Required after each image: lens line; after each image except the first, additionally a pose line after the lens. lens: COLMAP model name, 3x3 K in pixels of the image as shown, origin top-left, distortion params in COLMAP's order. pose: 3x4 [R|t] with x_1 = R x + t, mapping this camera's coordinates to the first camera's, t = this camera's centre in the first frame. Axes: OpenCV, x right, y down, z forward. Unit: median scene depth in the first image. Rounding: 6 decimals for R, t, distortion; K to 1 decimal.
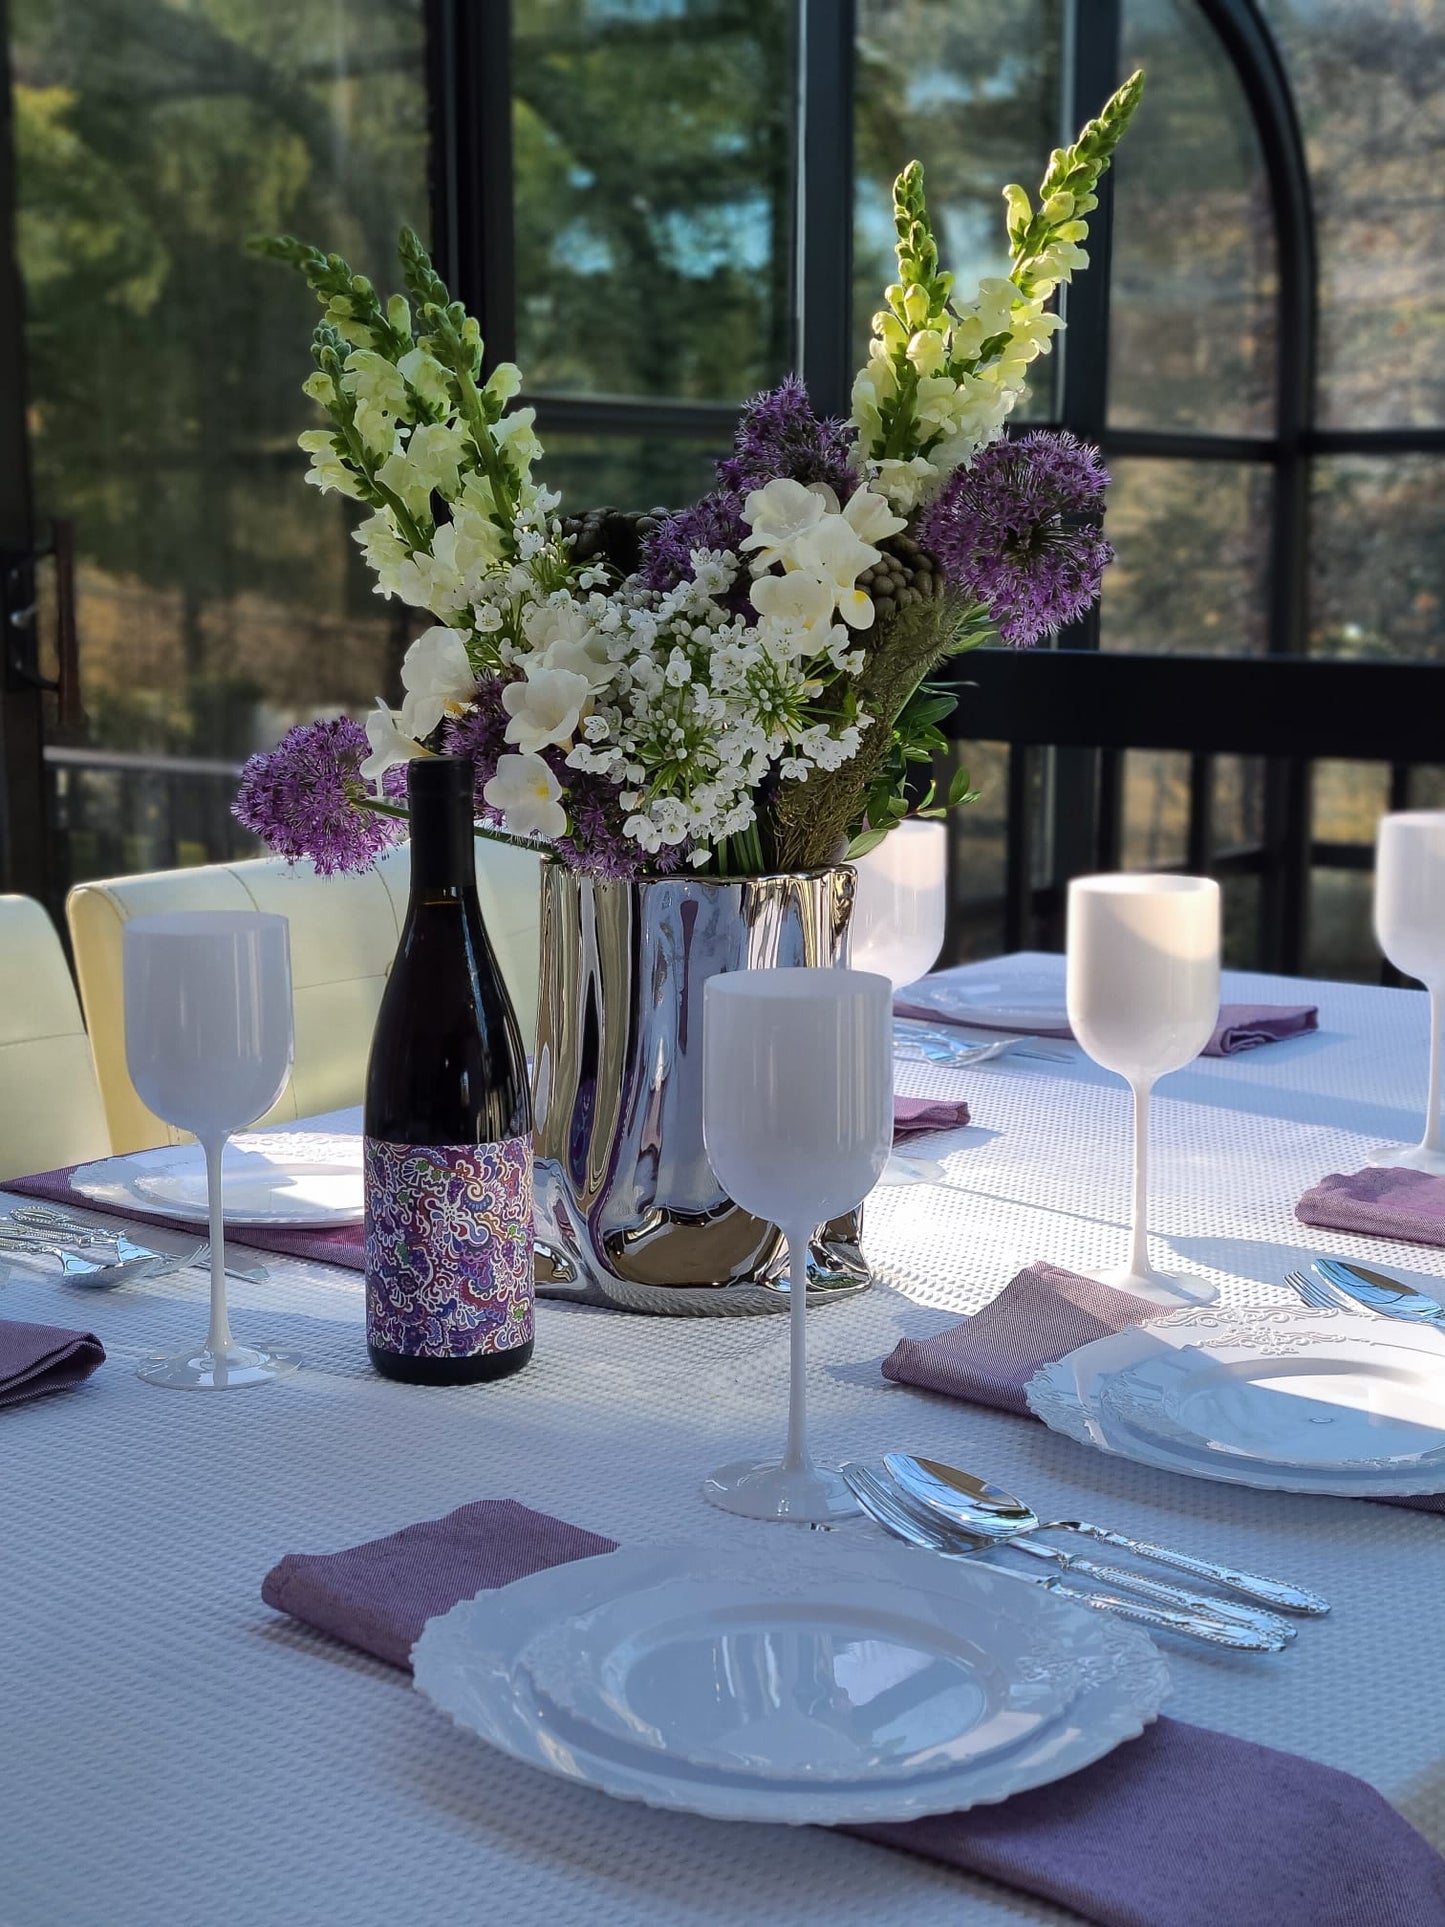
lens RADIAL K [[2793.1, 0, 726.2], [0, 2793.1, 992.2], [0, 0, 1]] dist [0.140664, -0.760390]
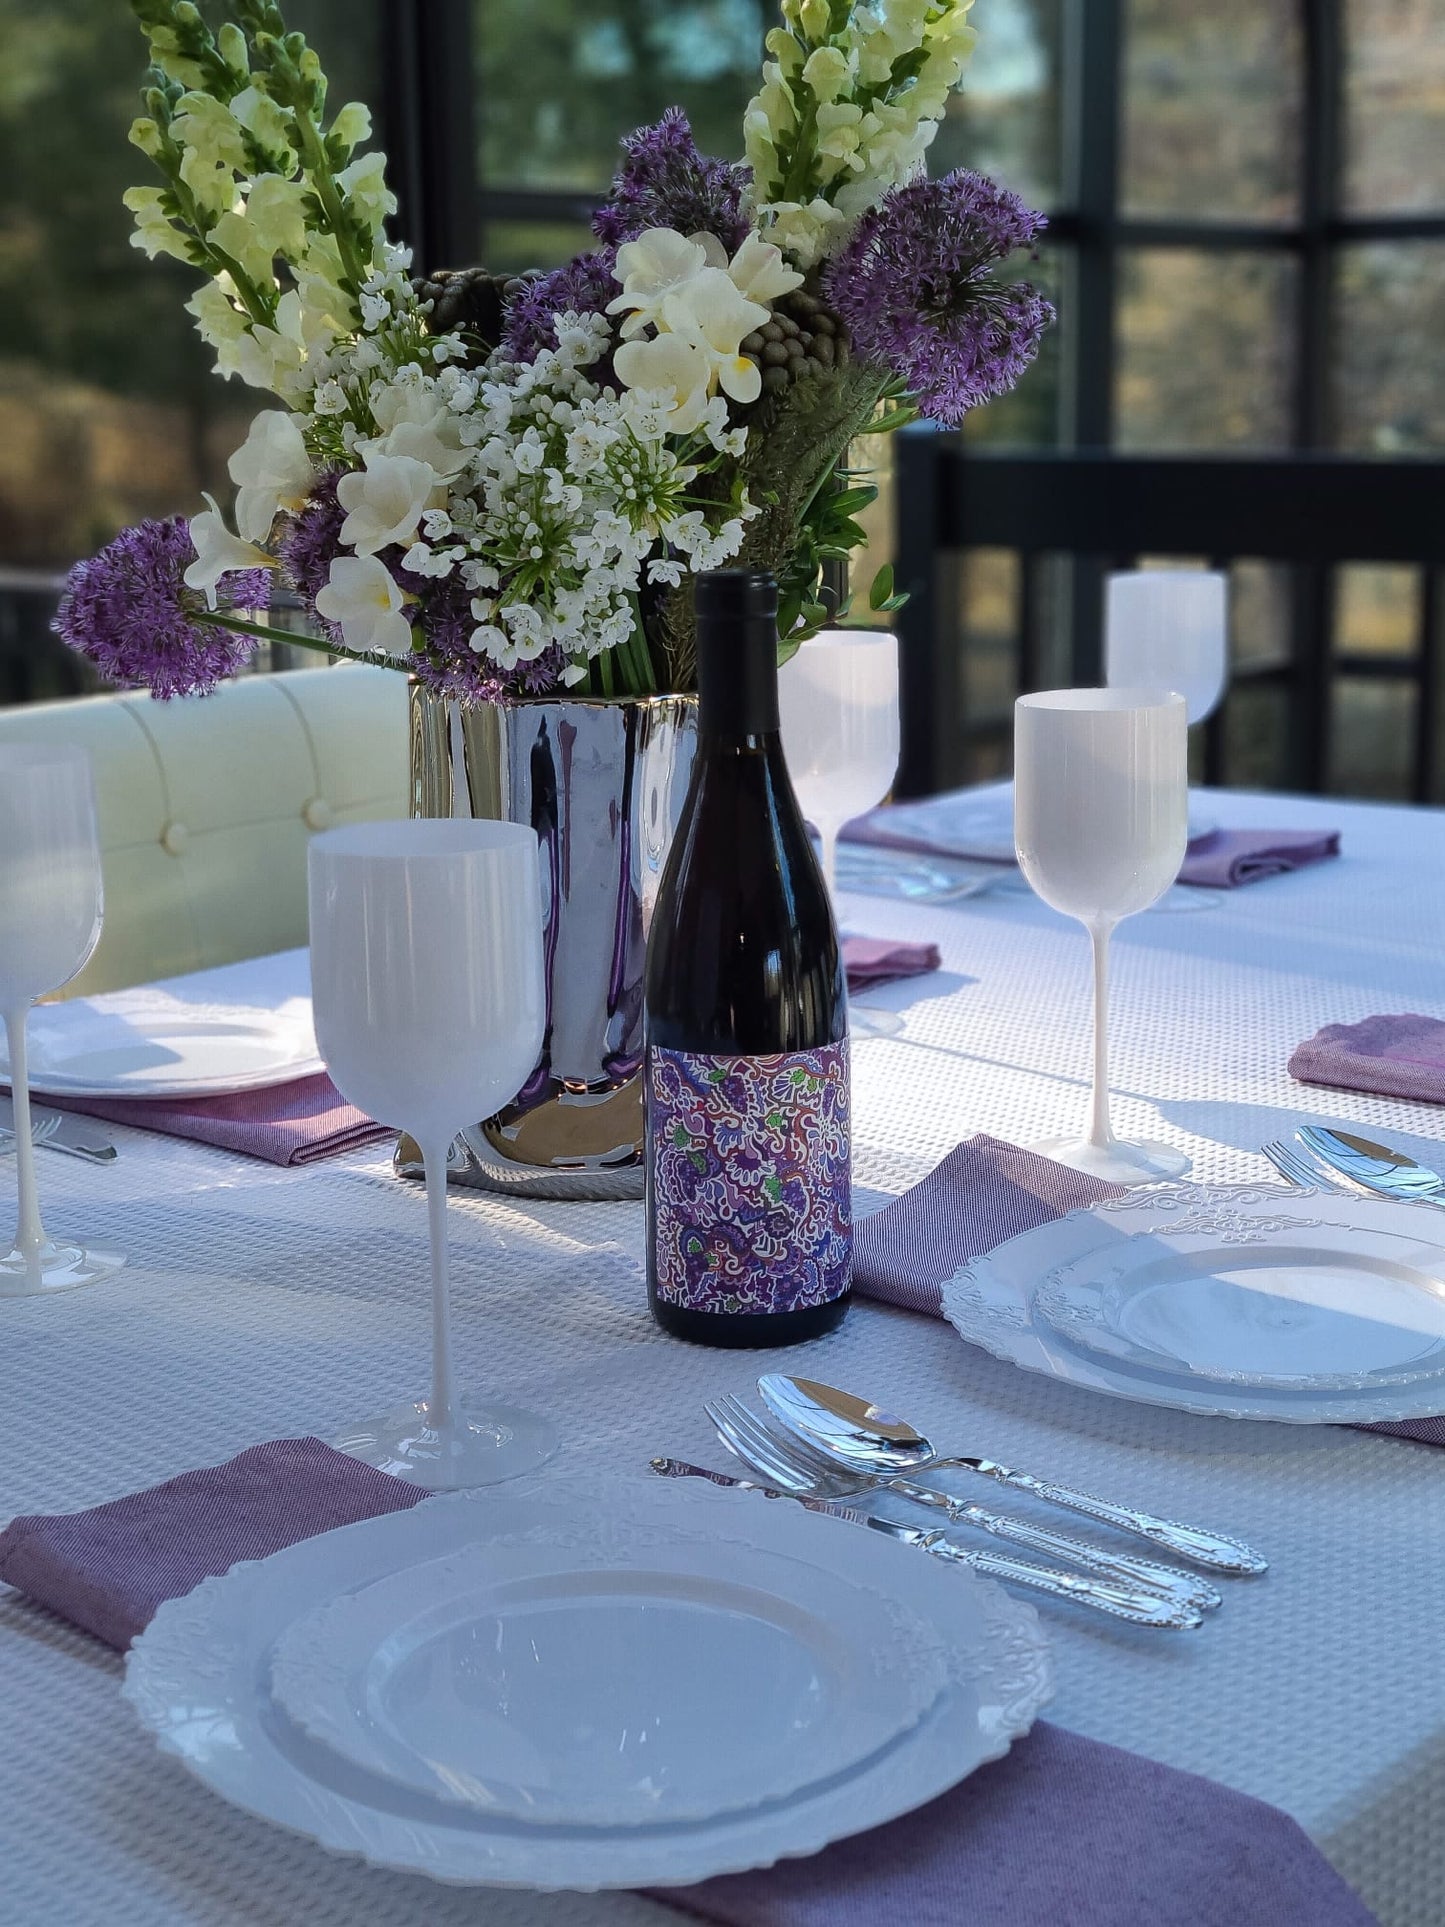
lens RADIAL K [[2912.1, 0, 722.5], [0, 2912.1, 963.5], [0, 0, 1]] dist [0.094341, -0.357200]
pose [[0.999853, -0.011540, -0.012658, 0.046589], [0.012155, 0.998694, 0.049616, -0.003461], [0.012069, -0.049762, 0.998688, 0.098596]]
